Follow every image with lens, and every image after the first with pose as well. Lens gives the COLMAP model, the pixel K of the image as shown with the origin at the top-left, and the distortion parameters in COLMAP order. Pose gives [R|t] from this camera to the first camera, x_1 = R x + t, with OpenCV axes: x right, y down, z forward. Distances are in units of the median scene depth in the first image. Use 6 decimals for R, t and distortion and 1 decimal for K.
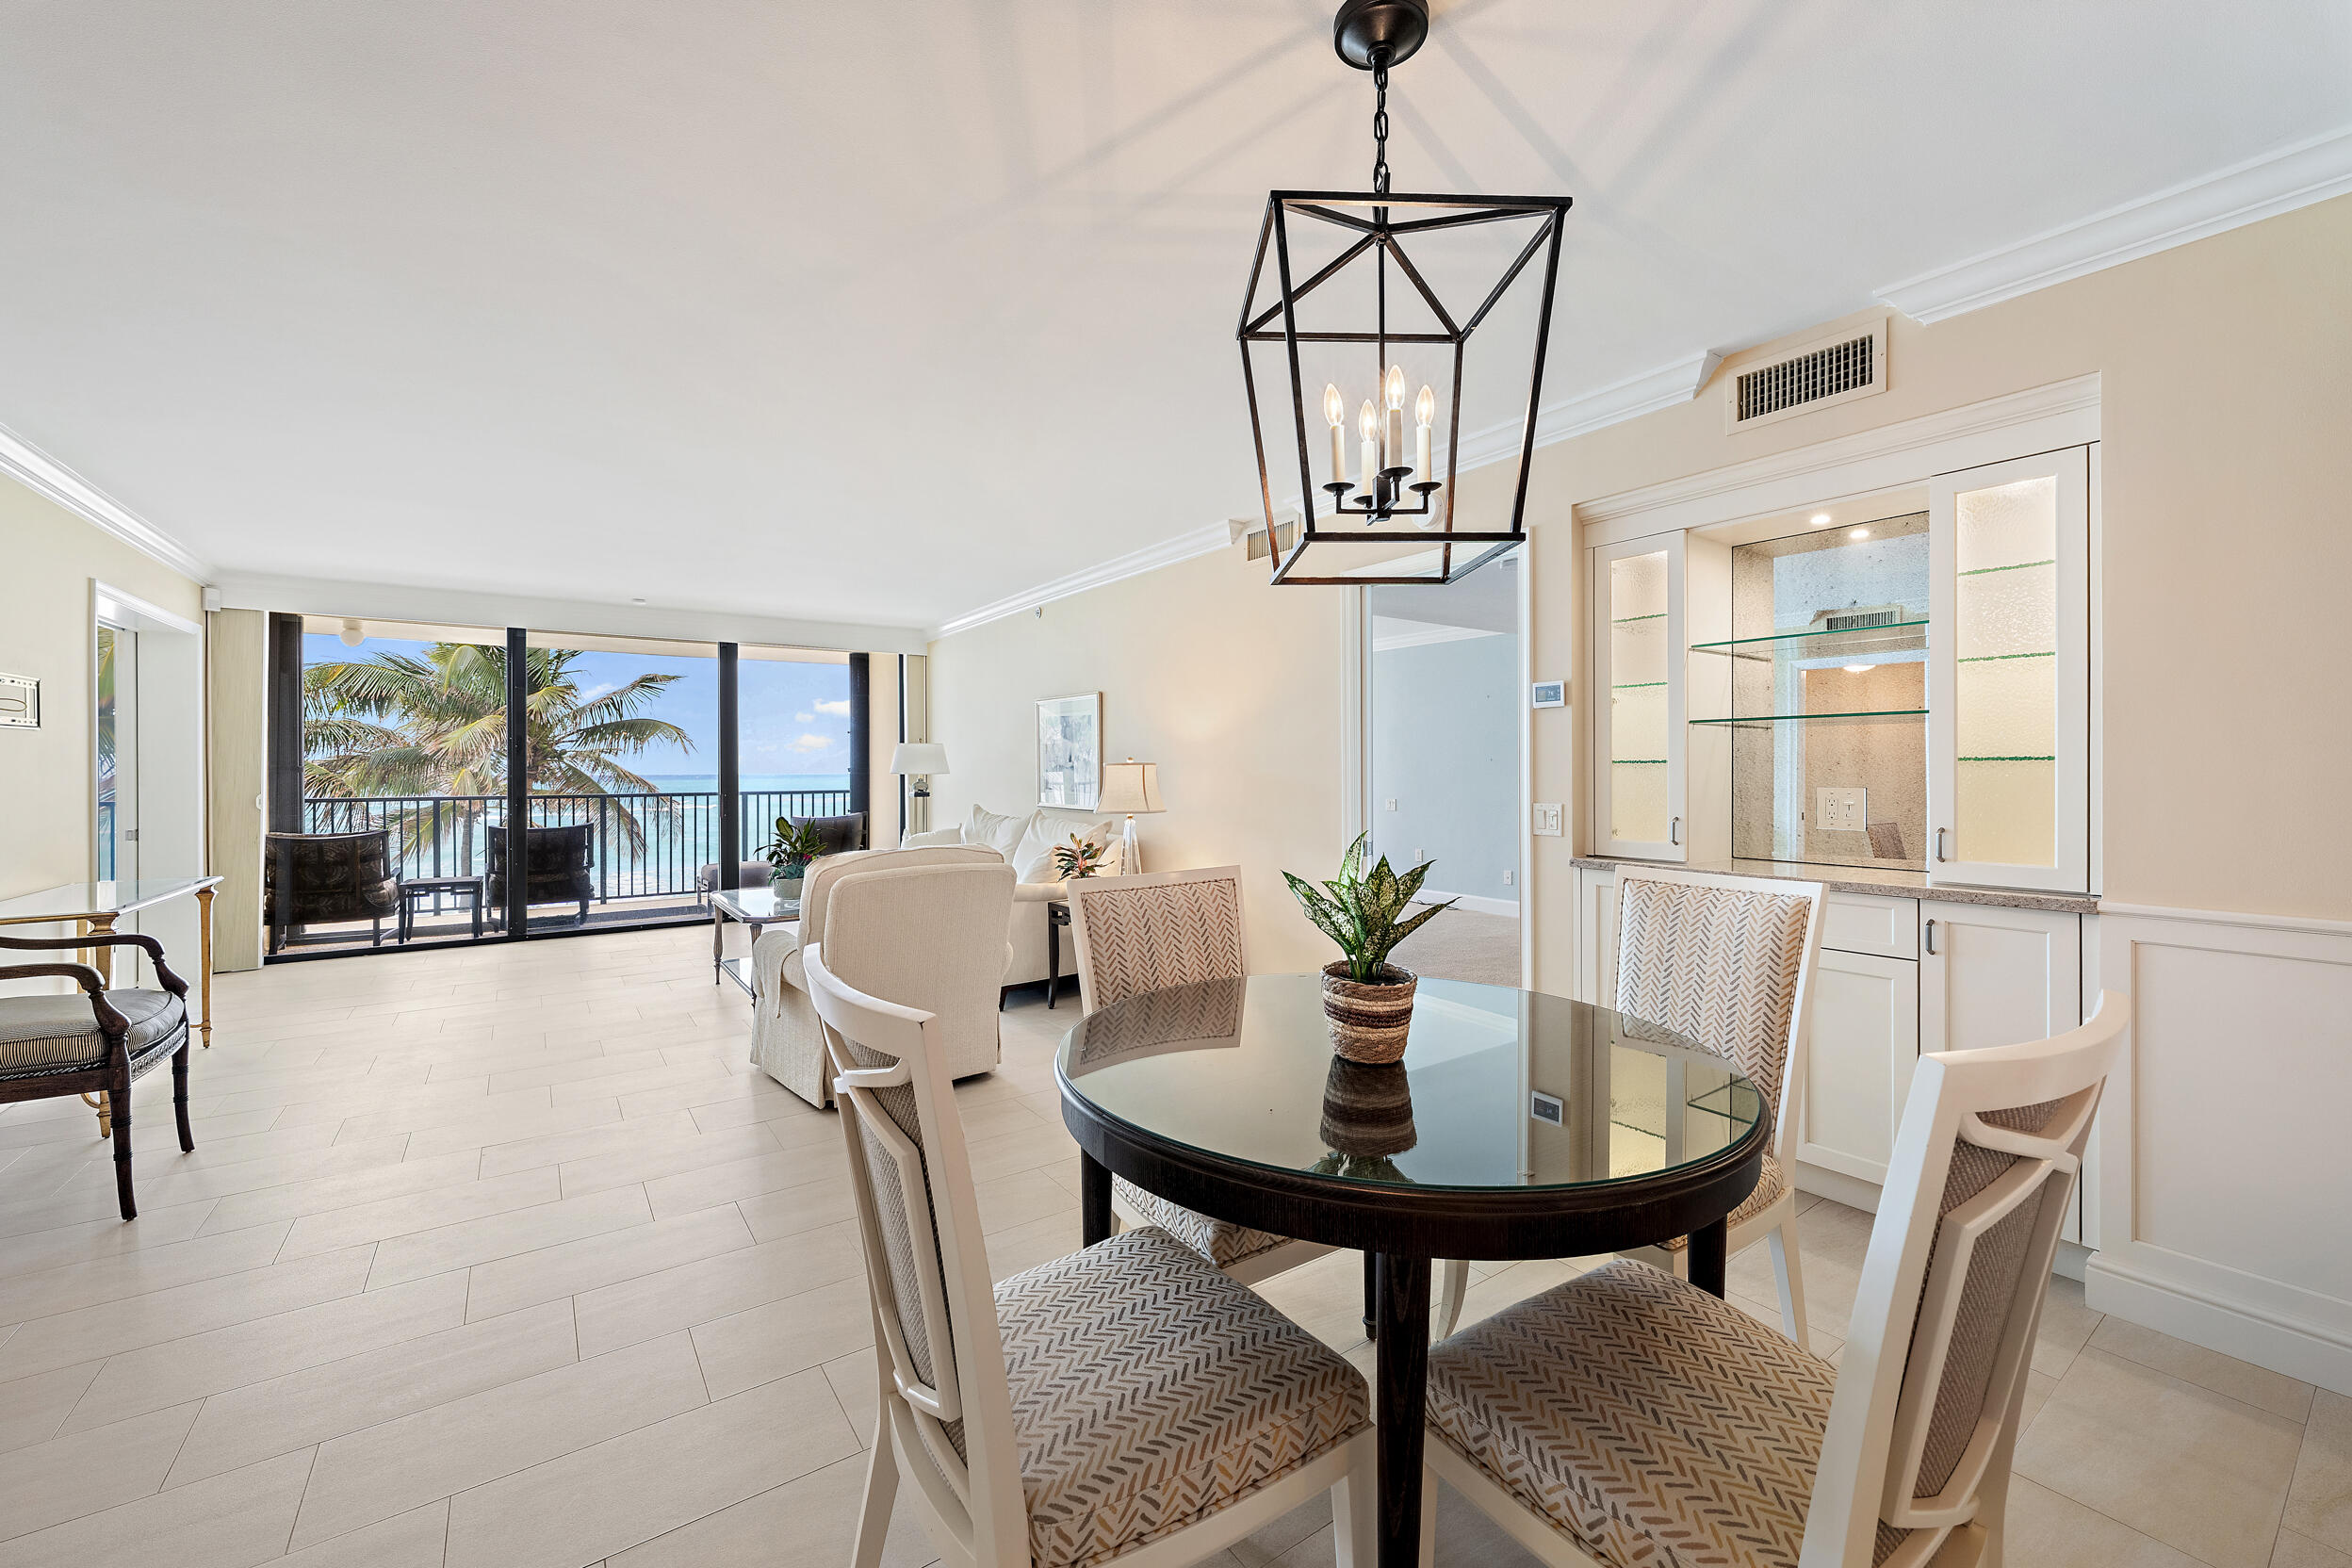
lens RADIAL K [[923.3, 0, 1181.7], [0, 923.3, 772.7], [0, 0, 1]] dist [0.001768, -0.000782]
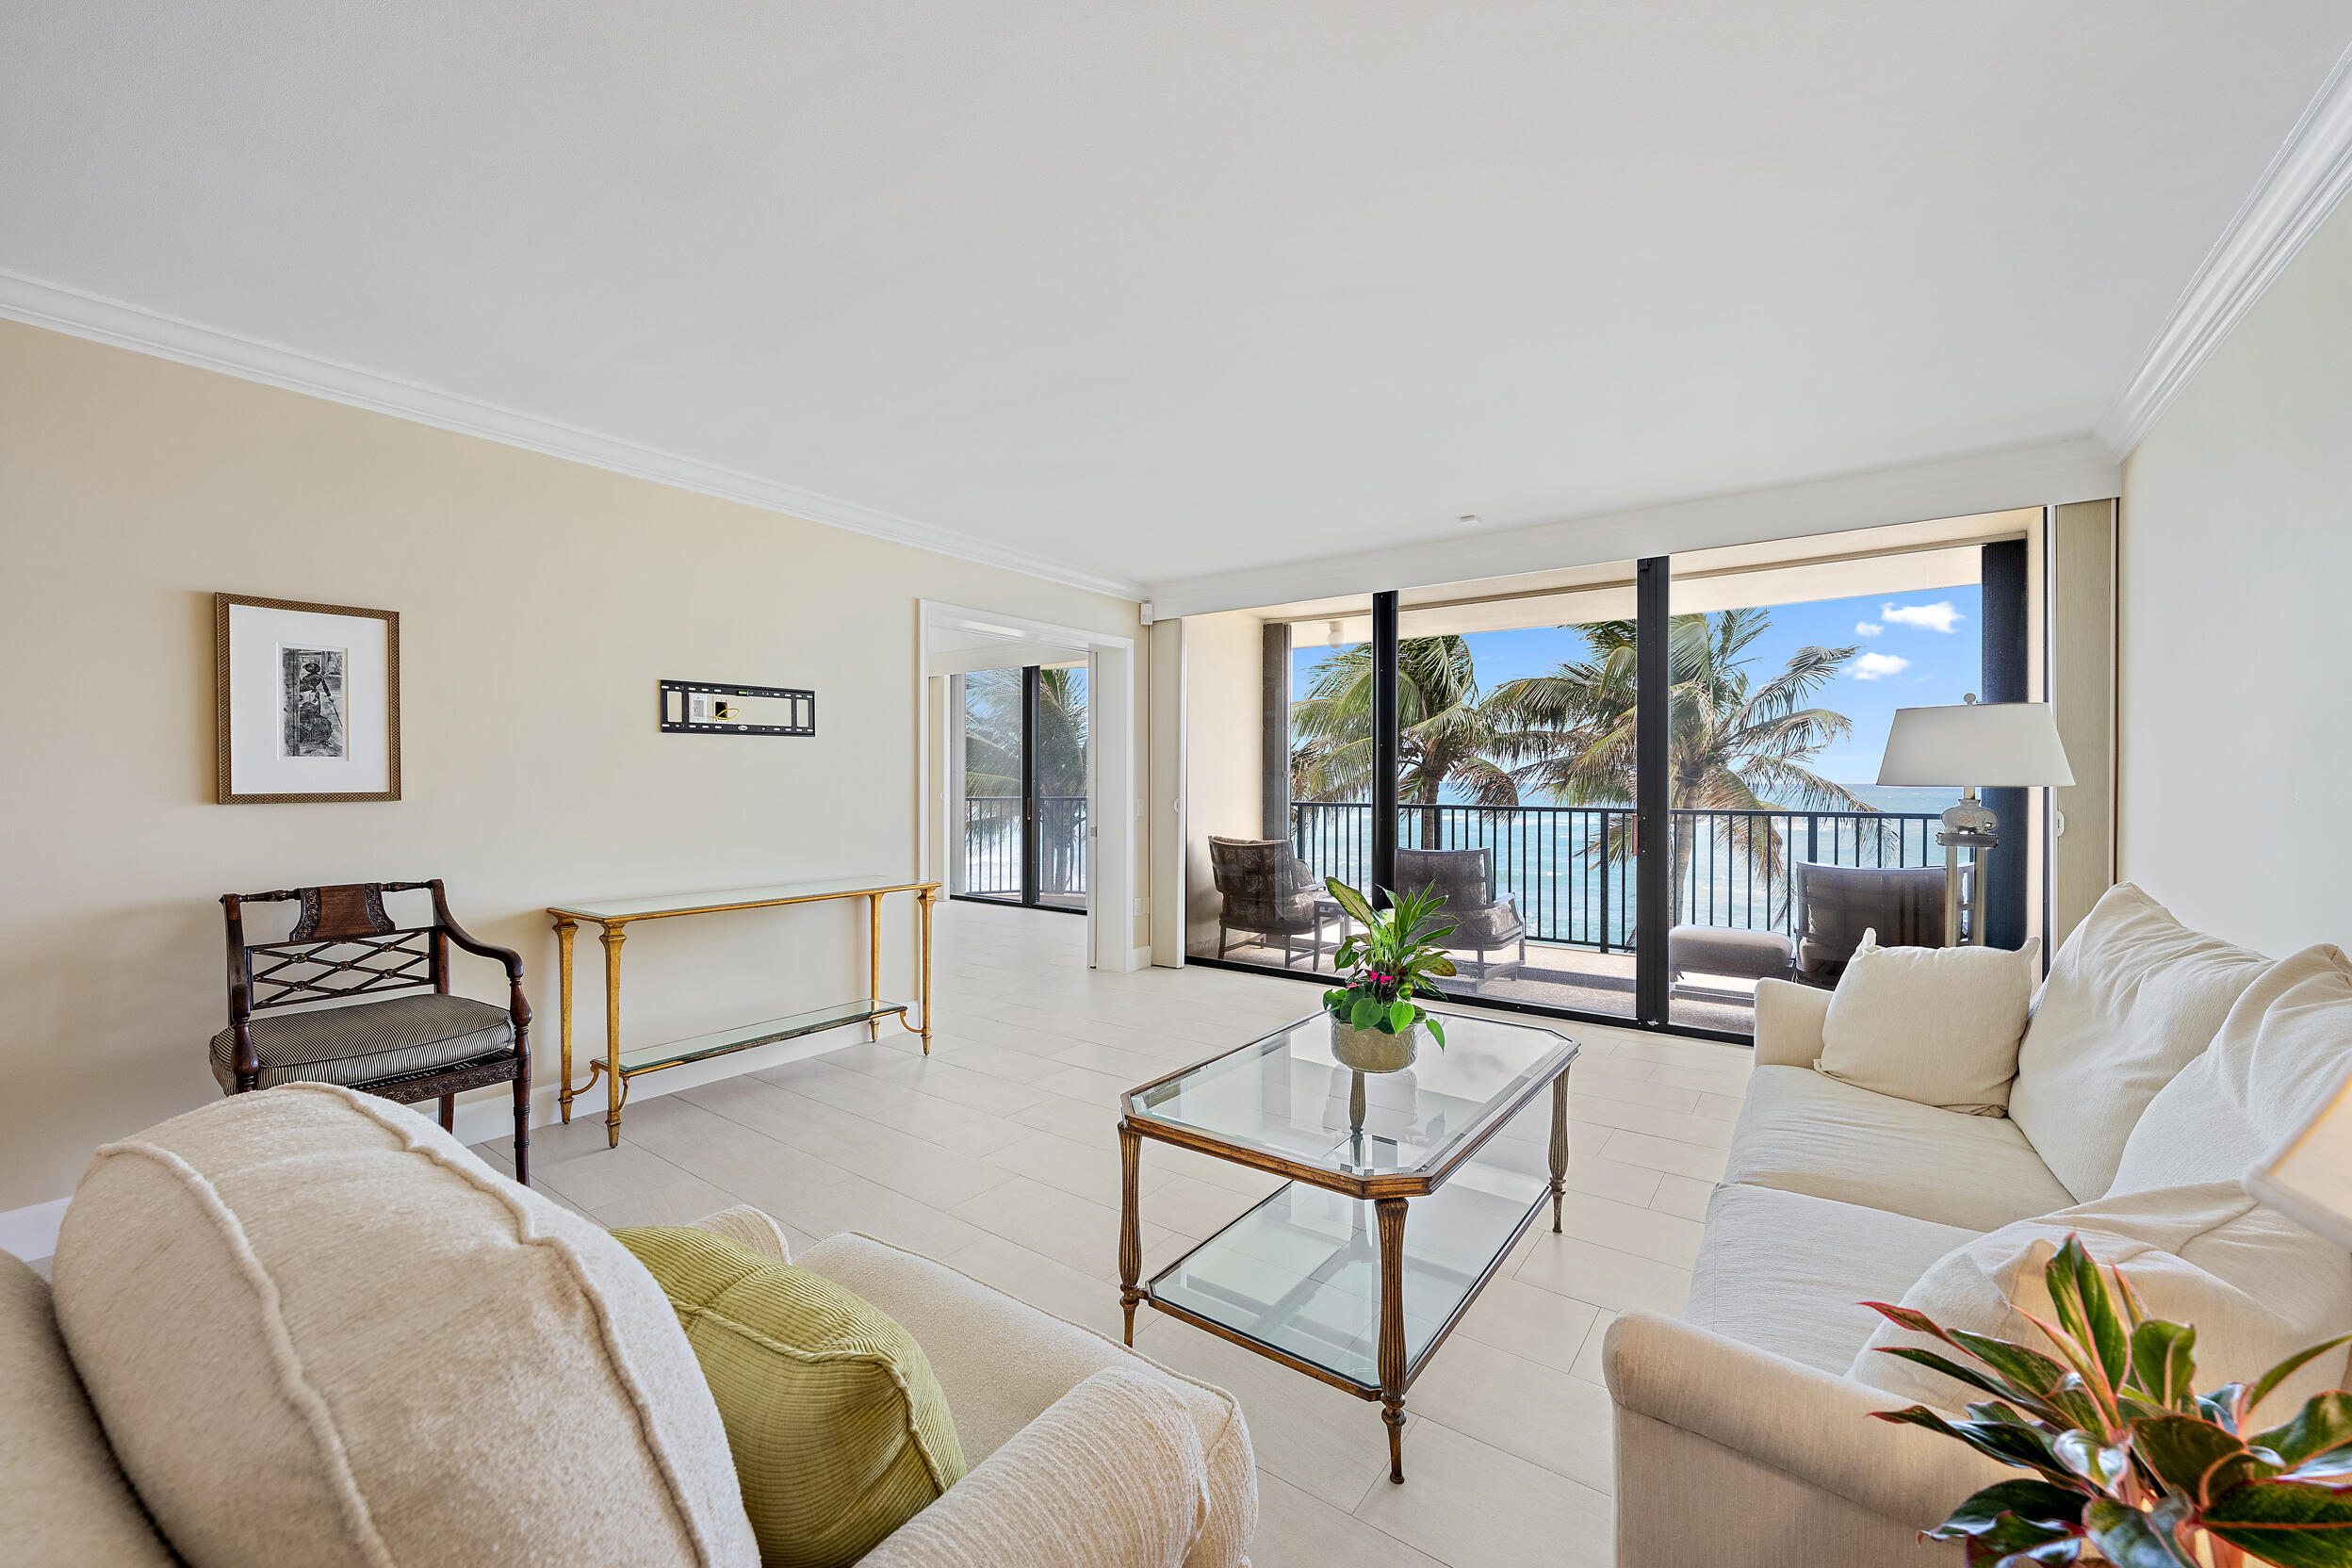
lens RADIAL K [[923.3, 0, 1183.3], [0, 923.3, 779.1], [0, 0, 1]] dist [0.001768, -0.000782]
pose [[0.319122, 0.004362, -0.947704, -0.027084], [-0.005946, 0.999979, 0.002601, -0.000592], [0.947695, 0.004805, 0.319141, 0.669913]]
